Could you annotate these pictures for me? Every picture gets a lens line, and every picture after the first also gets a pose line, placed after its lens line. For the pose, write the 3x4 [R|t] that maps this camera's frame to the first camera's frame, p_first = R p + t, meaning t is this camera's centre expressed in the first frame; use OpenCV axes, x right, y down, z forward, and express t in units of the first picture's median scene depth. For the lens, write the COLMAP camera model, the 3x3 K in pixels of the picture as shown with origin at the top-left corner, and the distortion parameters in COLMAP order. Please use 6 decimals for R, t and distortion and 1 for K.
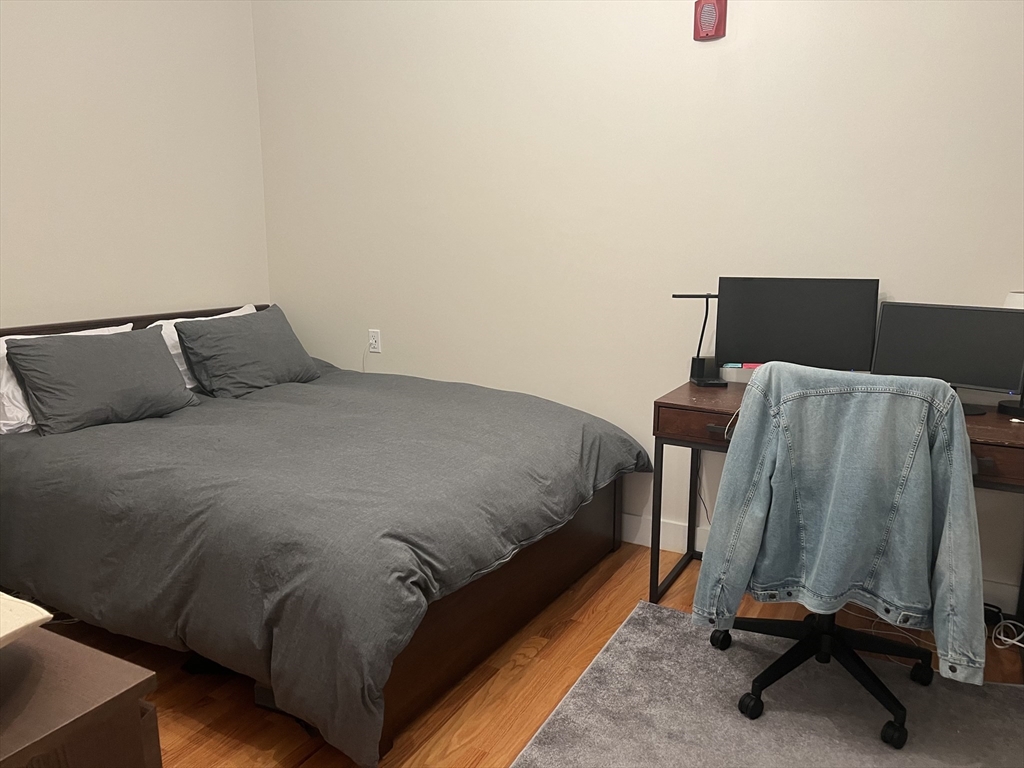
lens RADIAL K [[762.7, 0, 507.9], [0, 762.7, 388.4], [0, 0, 1]] dist [0.060378, -0.069414]
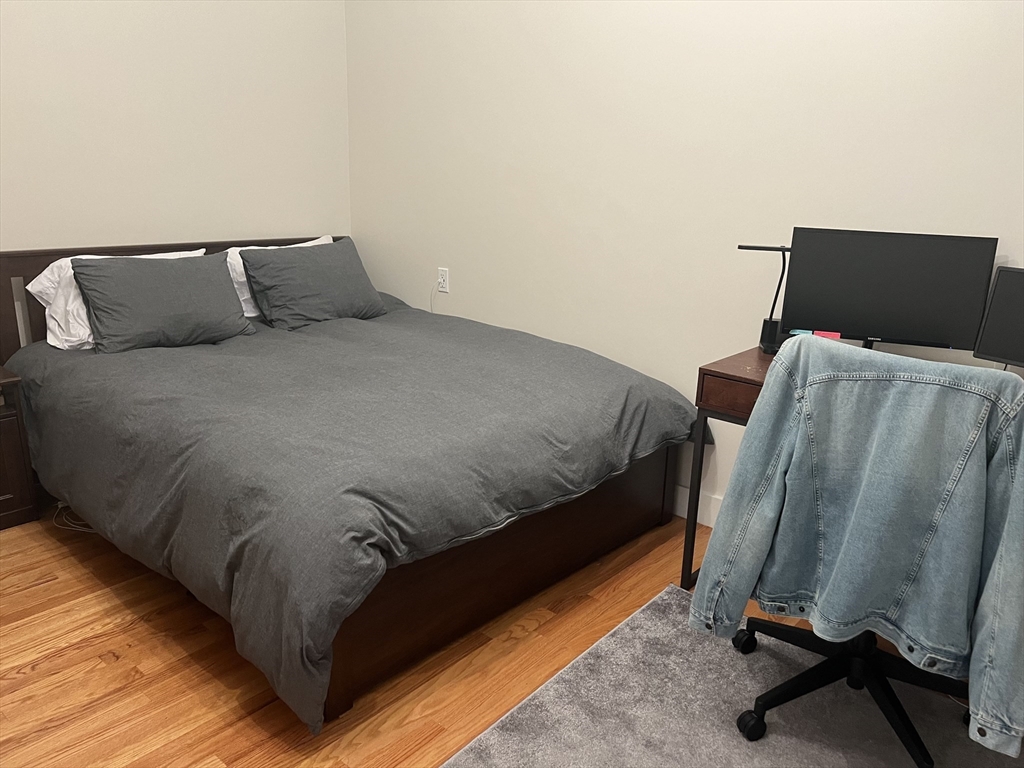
lens RADIAL K [[762.7, 0, 507.9], [0, 762.7, 388.4], [0, 0, 1]] dist [0.060378, -0.069414]
pose [[0.978232, 0.082708, -0.190319, 0.184237], [-0.067544, 0.994103, 0.084837, -0.023933], [0.196214, -0.070136, 0.978050, 0.120440]]
